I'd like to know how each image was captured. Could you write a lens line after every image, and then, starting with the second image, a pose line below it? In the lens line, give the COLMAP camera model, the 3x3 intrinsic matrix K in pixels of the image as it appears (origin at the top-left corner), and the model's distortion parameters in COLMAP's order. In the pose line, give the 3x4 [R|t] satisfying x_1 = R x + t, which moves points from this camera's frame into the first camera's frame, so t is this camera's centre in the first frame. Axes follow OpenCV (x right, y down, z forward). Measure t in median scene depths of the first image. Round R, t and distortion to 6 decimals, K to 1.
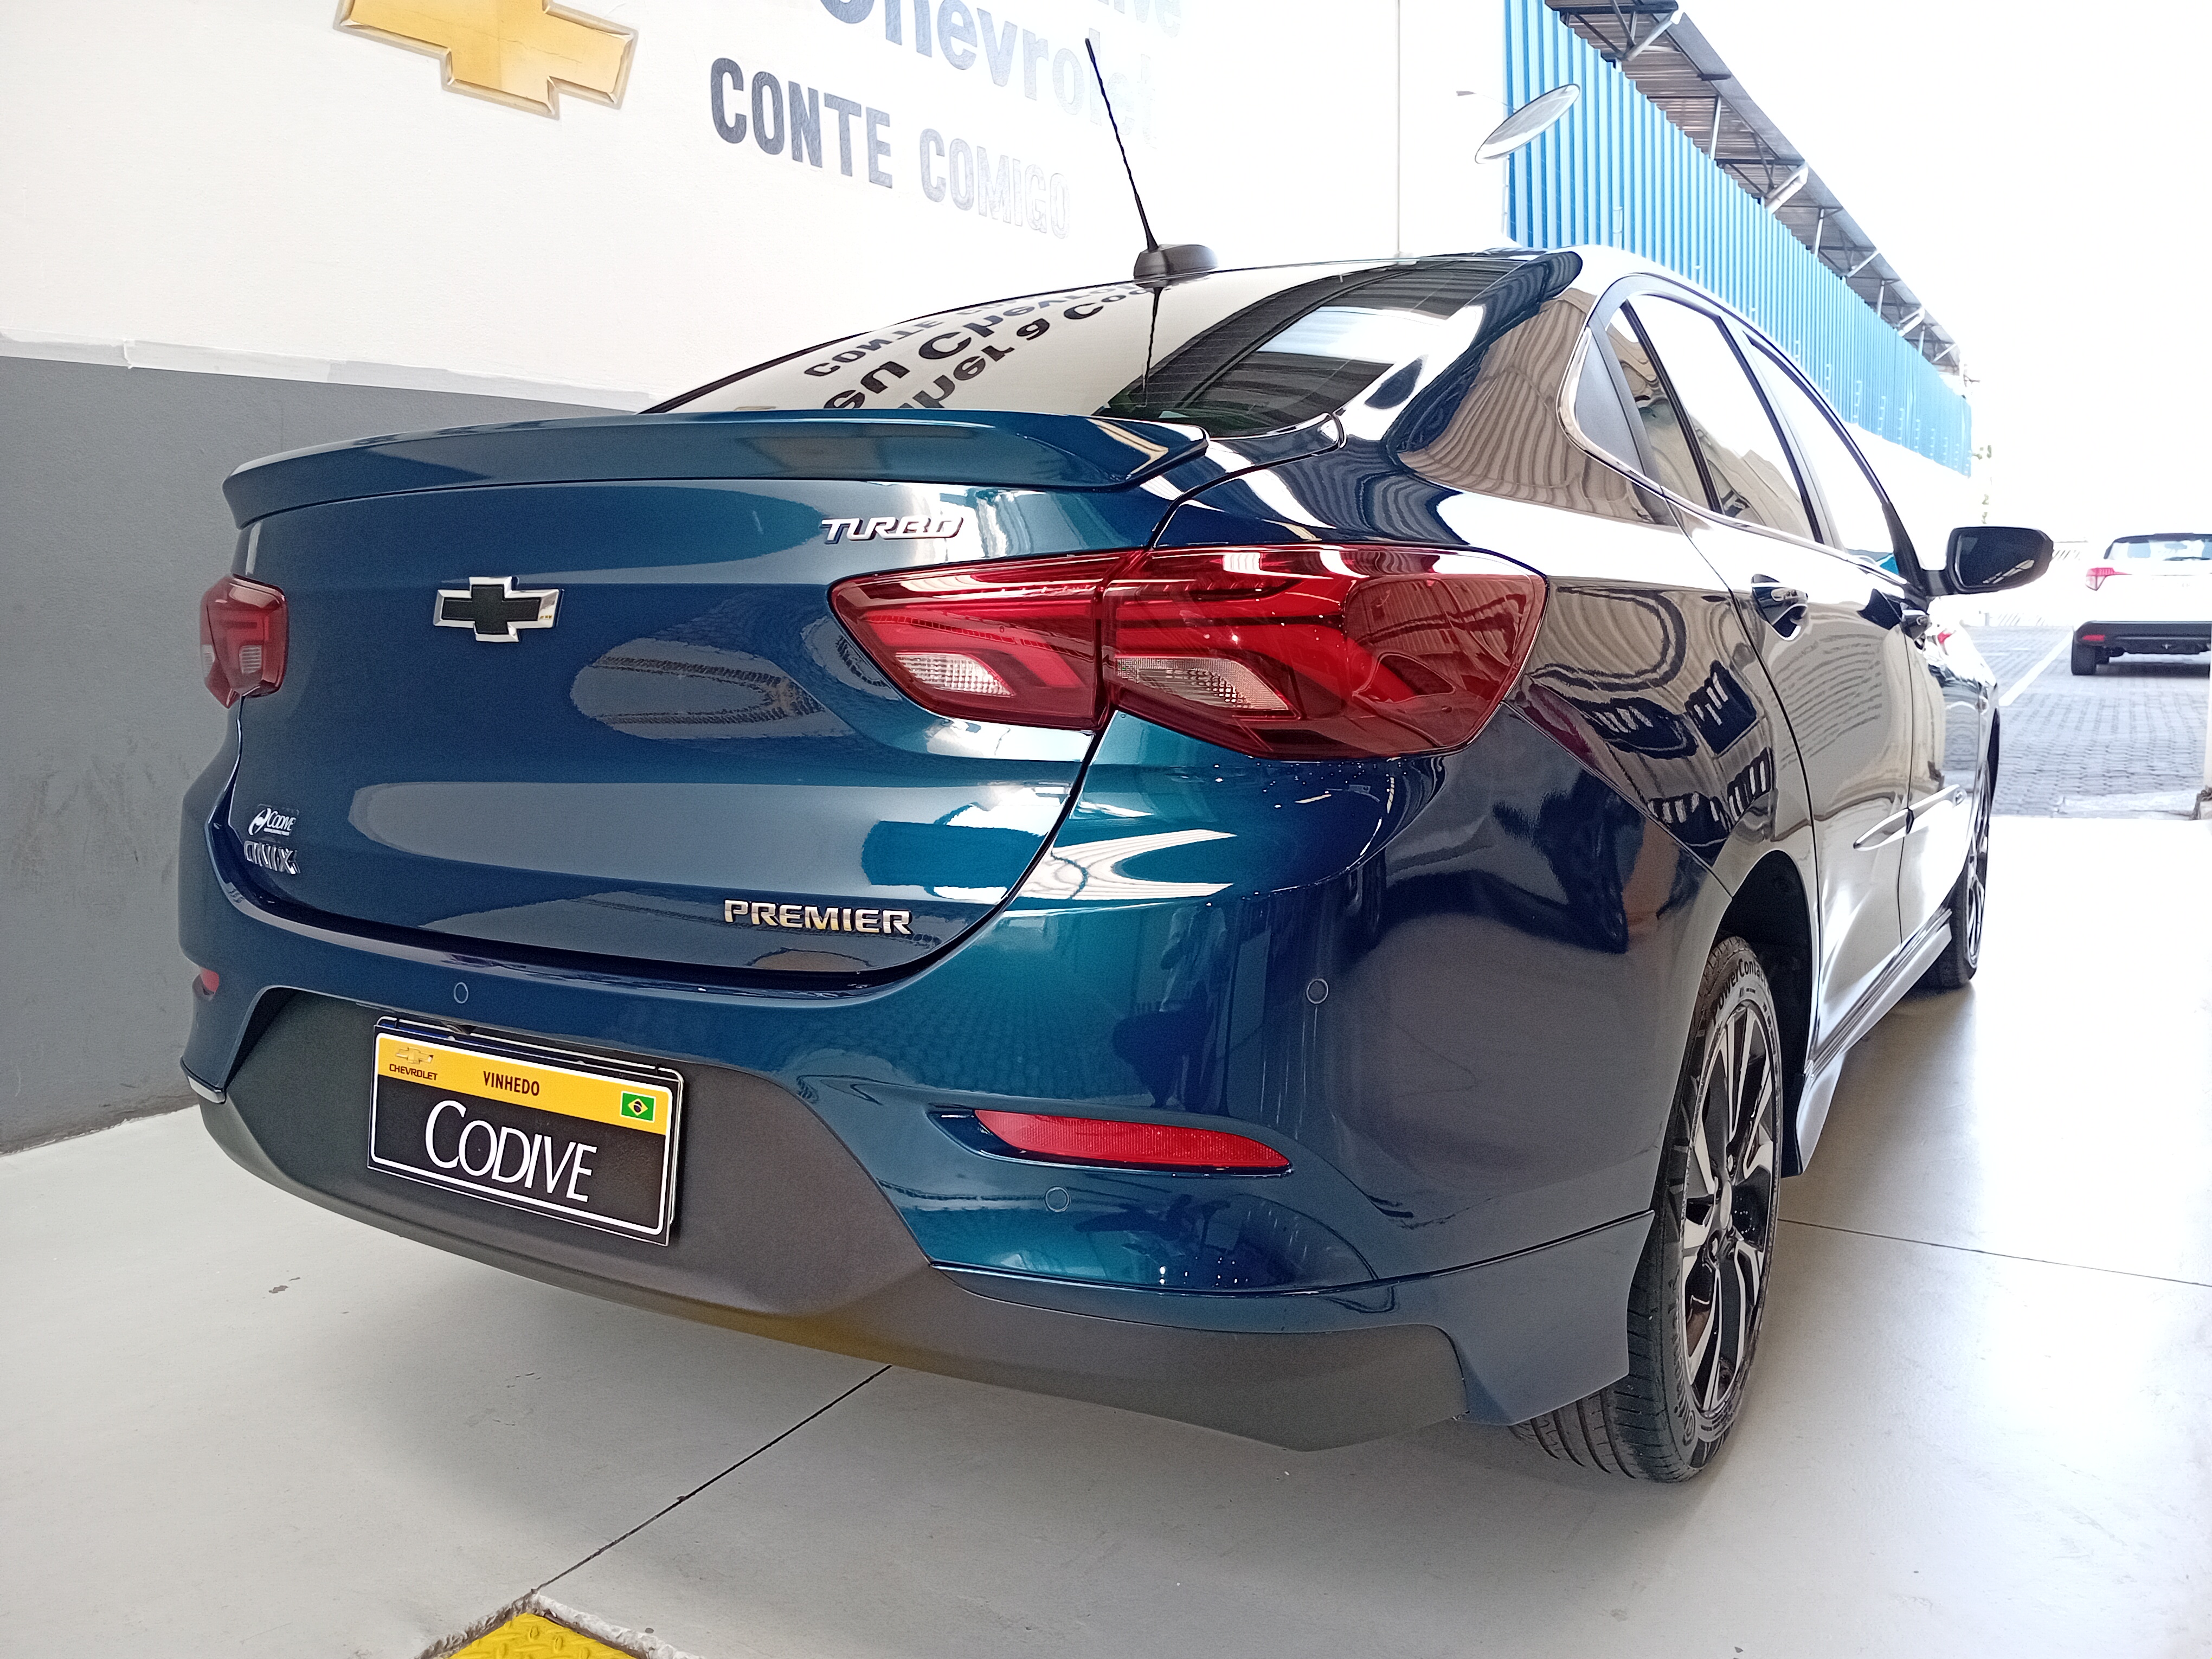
lens RADIAL K [[1753.1, 0, 1114.3], [0, 1753.1, 839.3], [0, 0, 1]] dist [-0.003000, -0.029065]
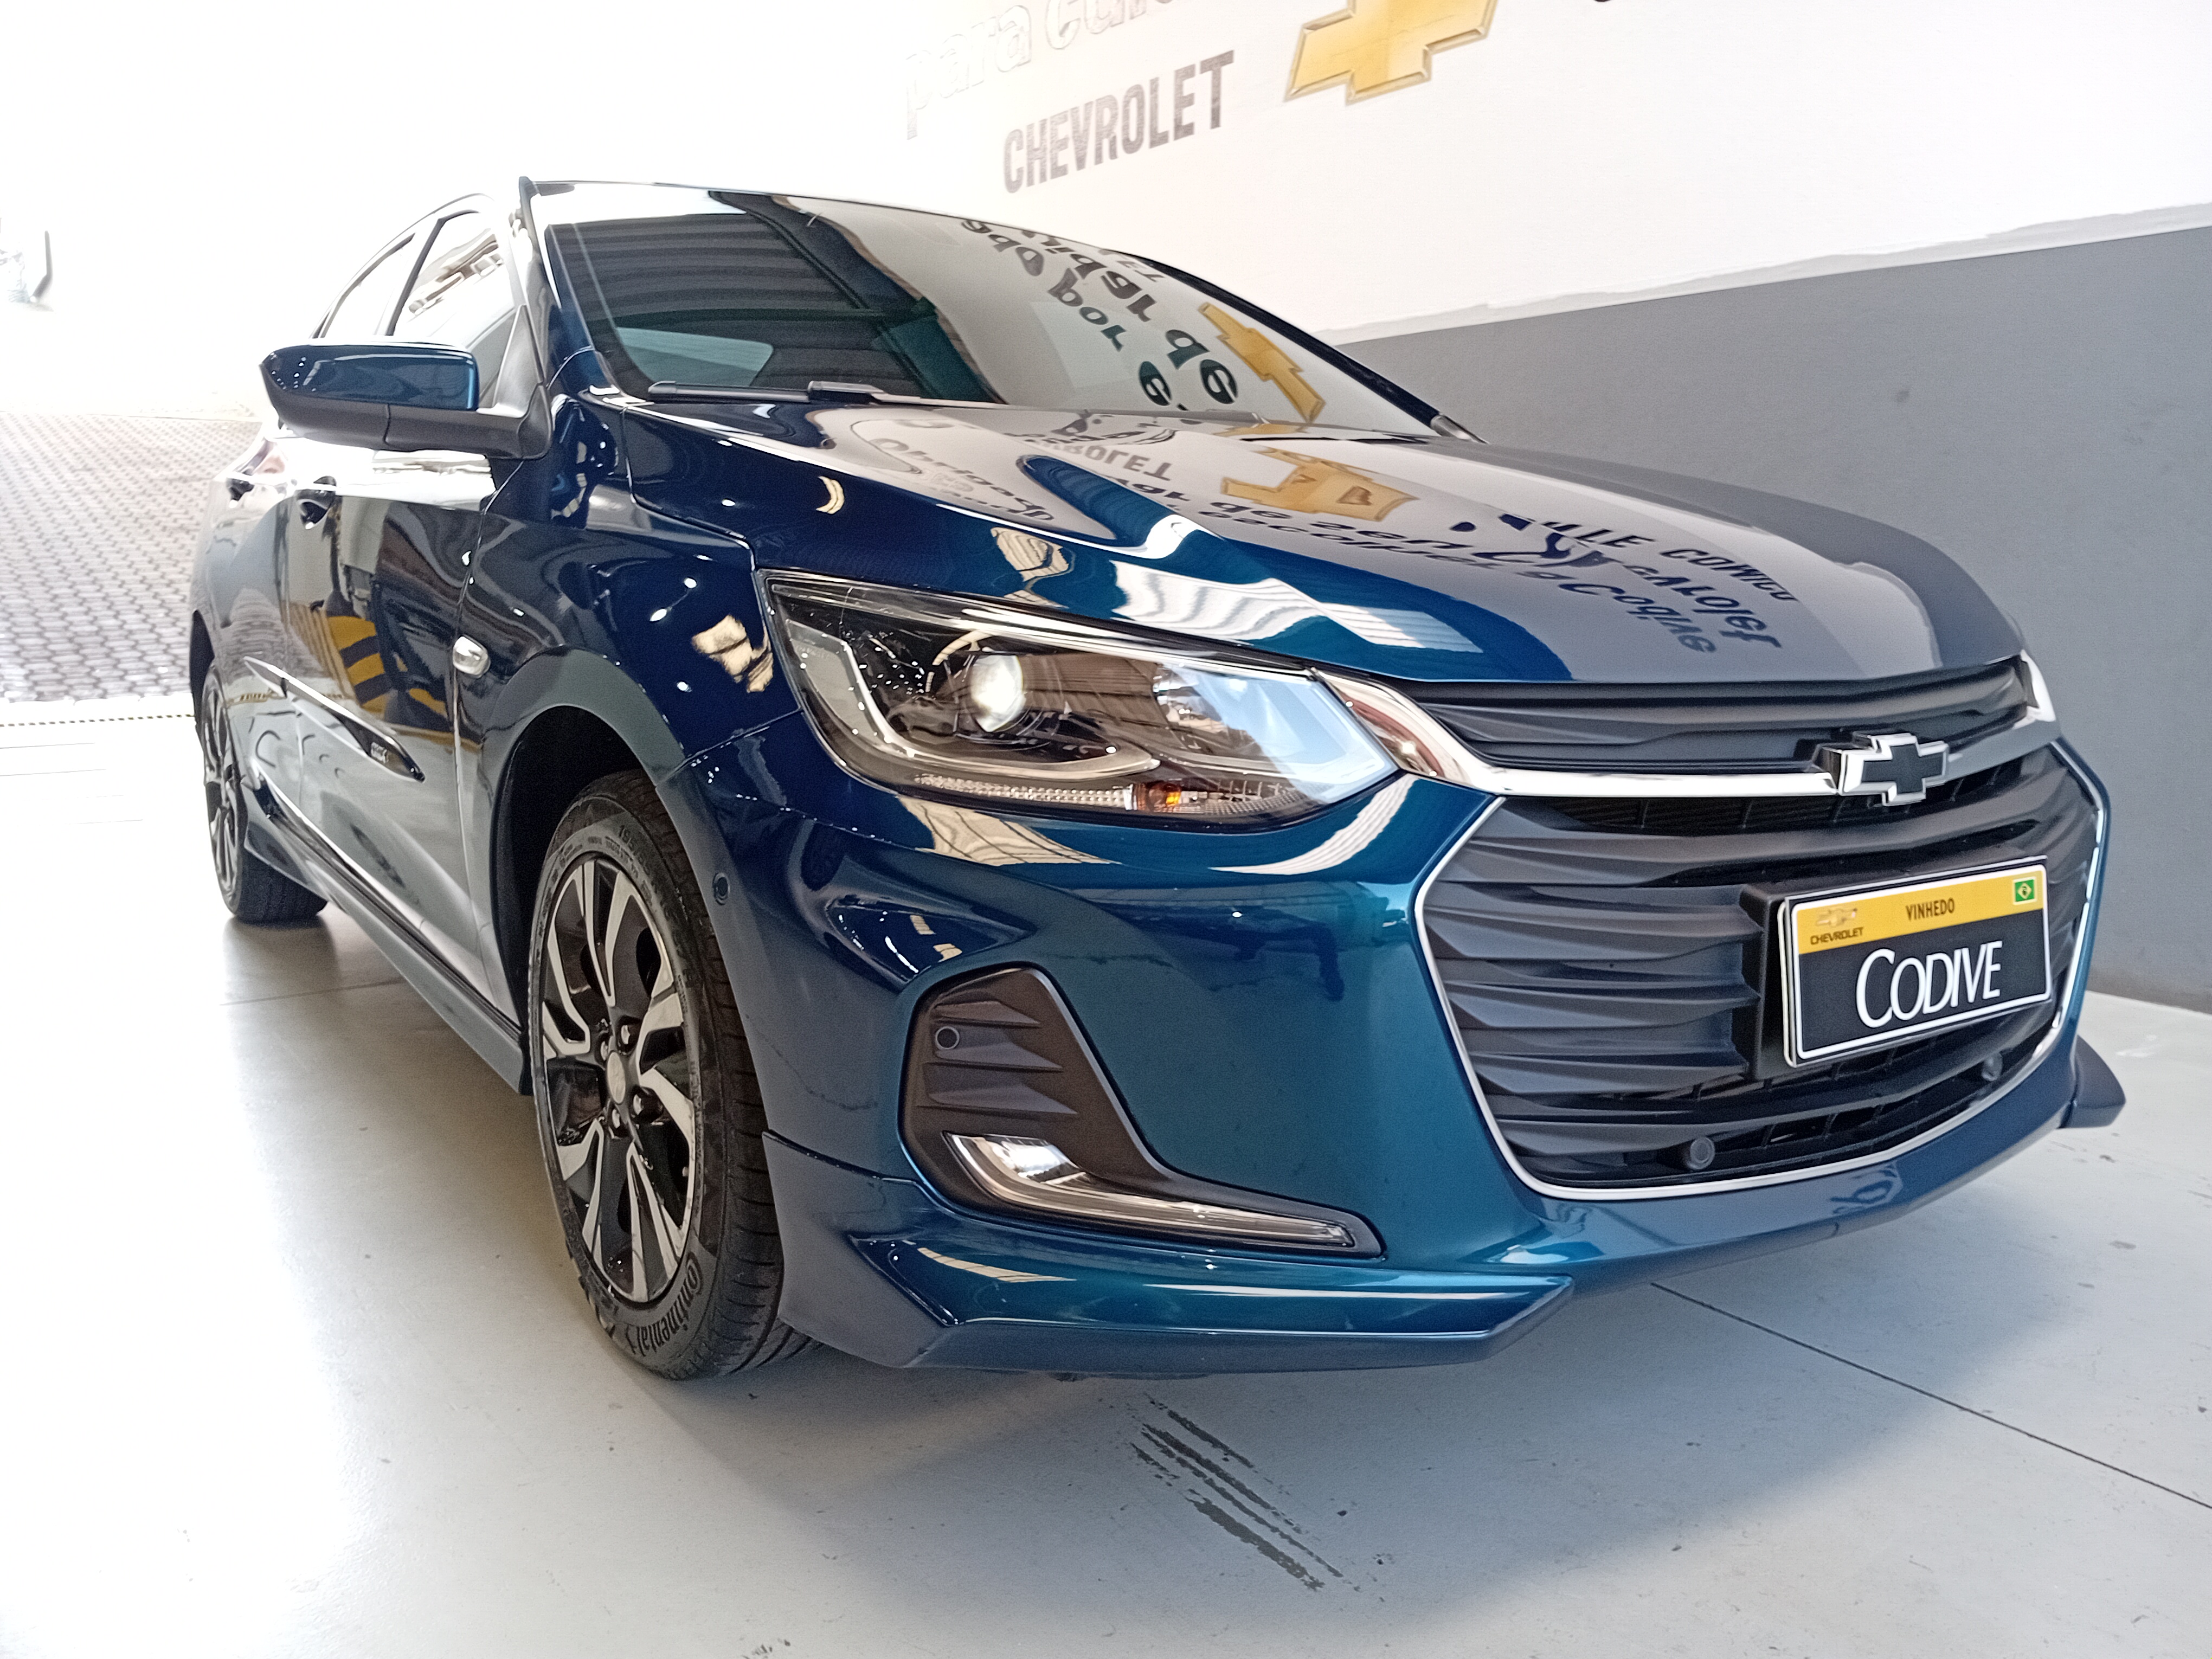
lens RADIAL K [[1753.1, 0, 1077.2], [0, 1753.1, 862.1], [0, 0, 1]] dist [-0.003000, -0.029065]
pose [[0.400643, -0.142762, 0.905044, -1.428740], [0.094584, 0.988953, 0.114128, -0.042812], [-0.911339, 0.039878, 0.409721, 1.048072]]
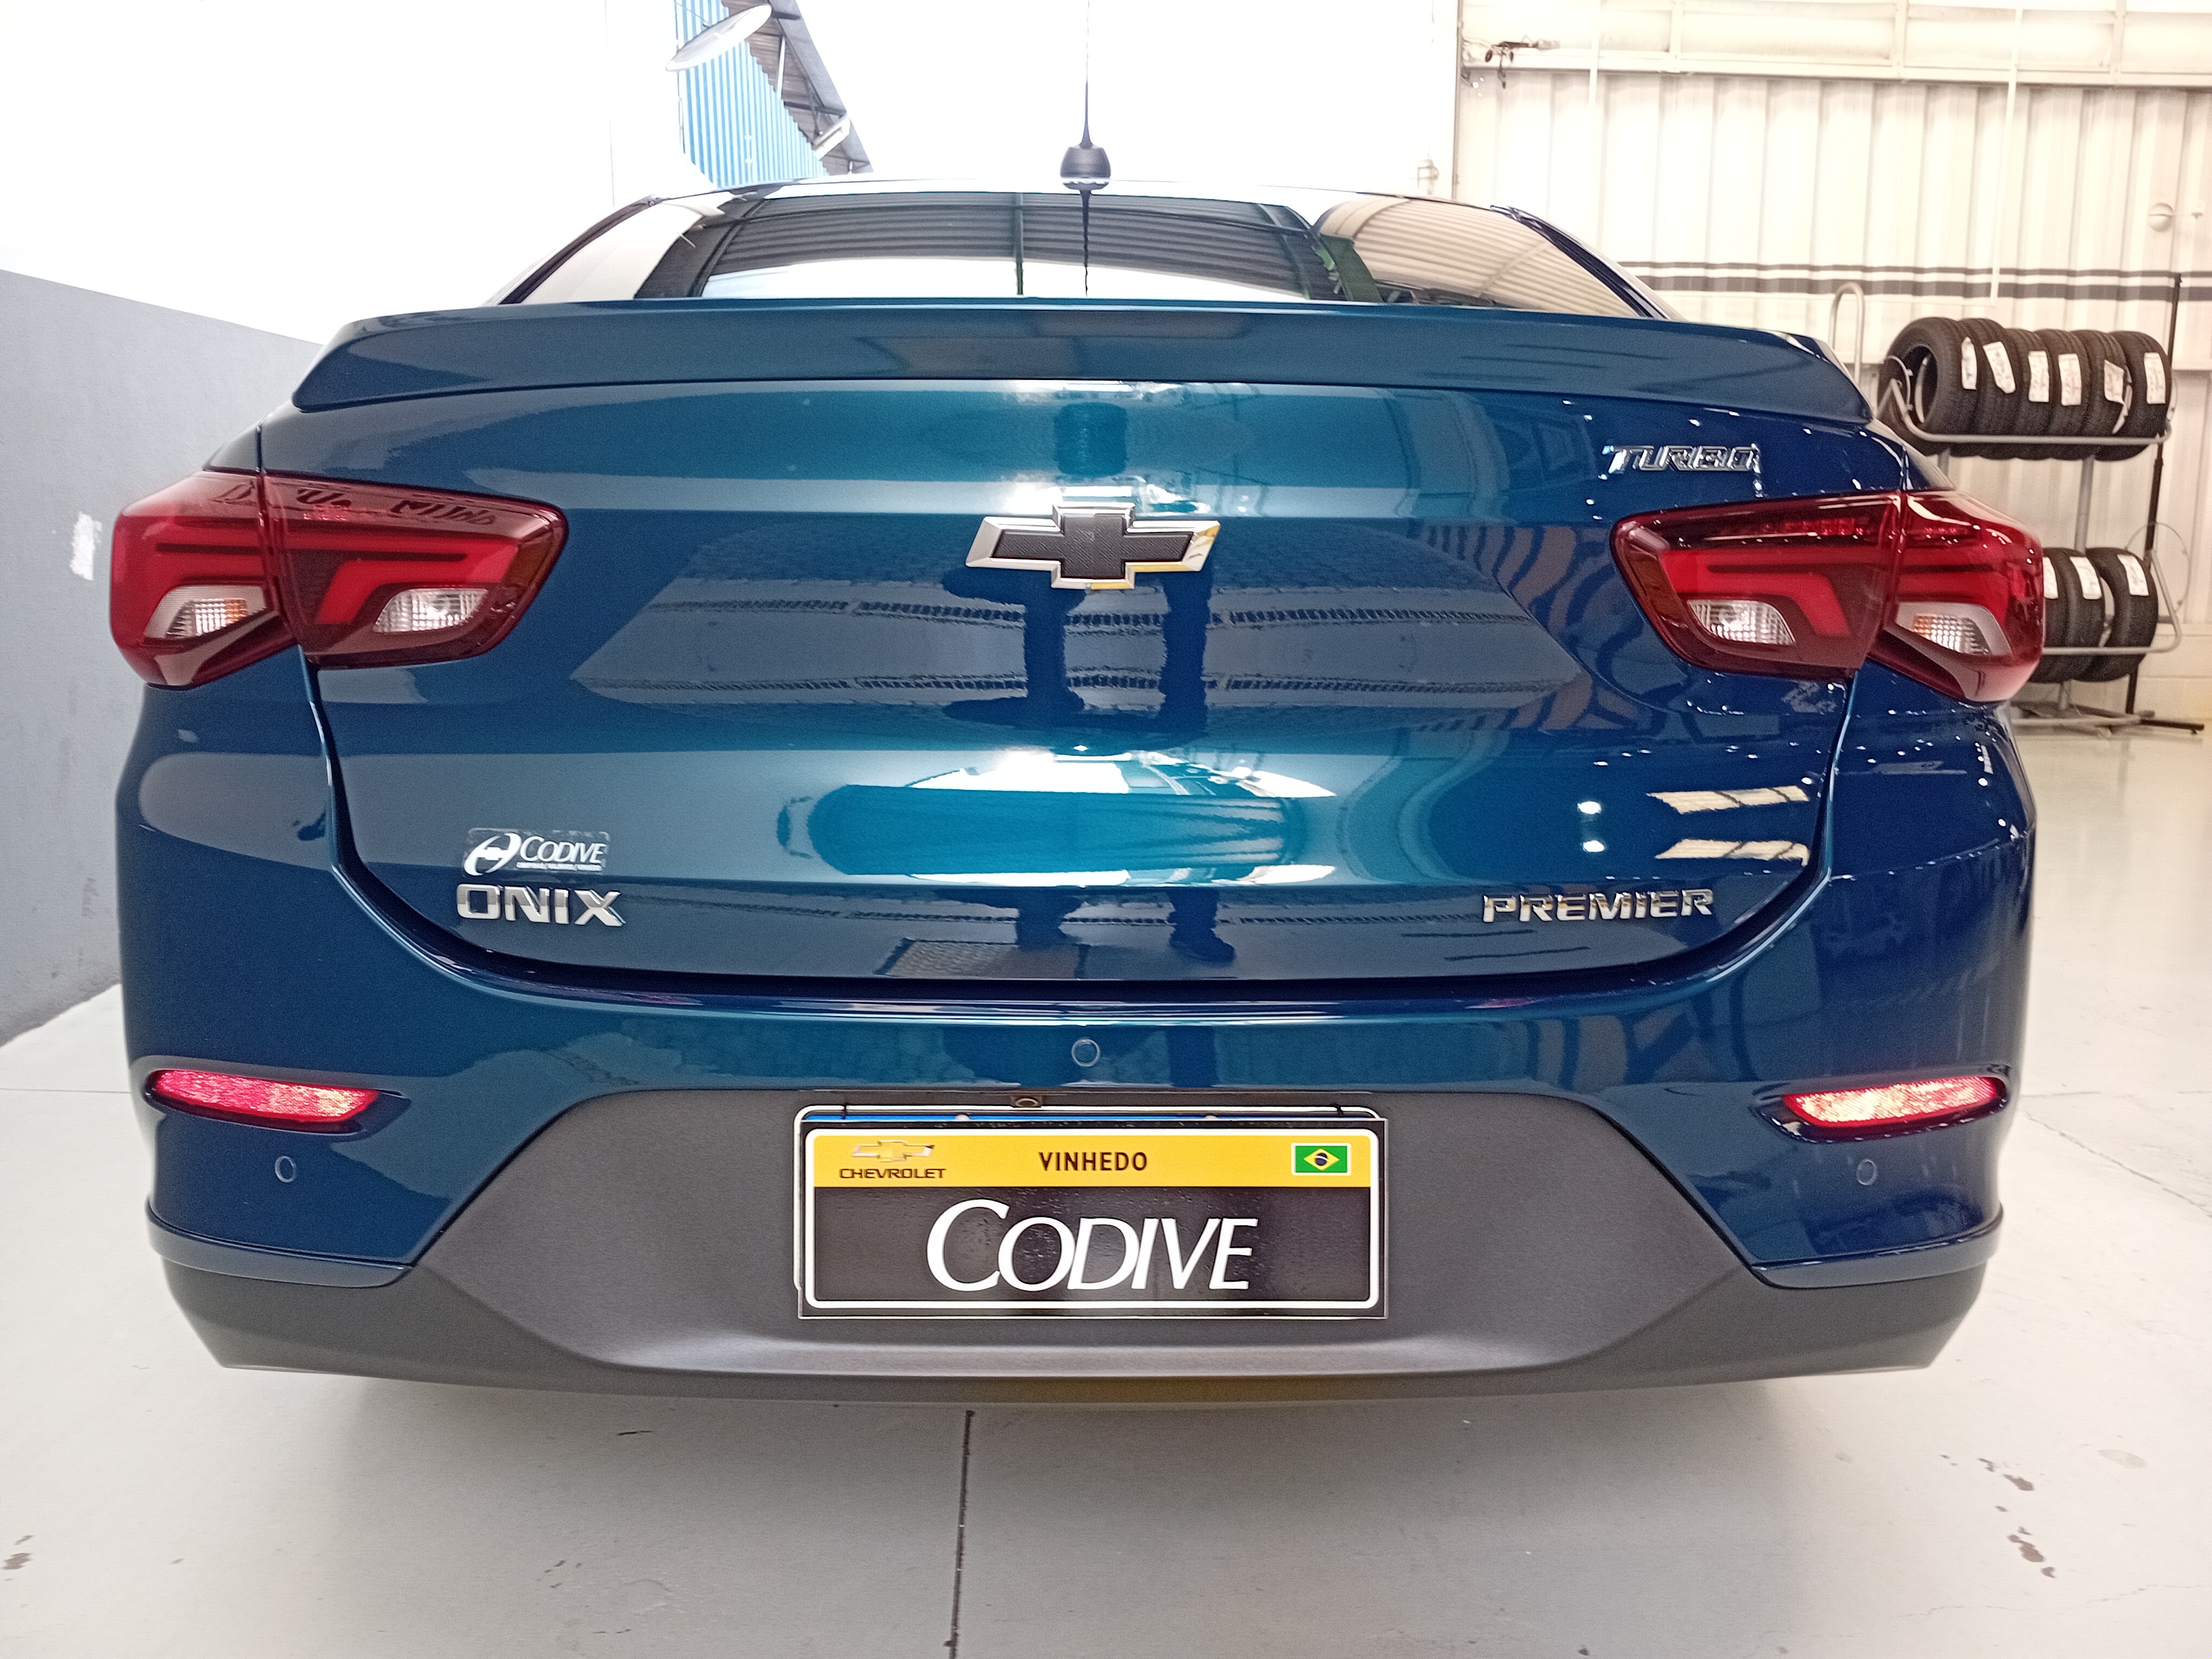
lens RADIAL K [[1753.1, 0, 1102.6], [0, 1753.1, 845.5], [0, 0, 1]] dist [-0.003000, -0.029065]
pose [[0.836311, -0.078021, 0.542675, -0.761233], [0.055593, 0.996789, 0.057635, -0.045066], [-0.545429, -0.018032, 0.837963, 0.356563]]
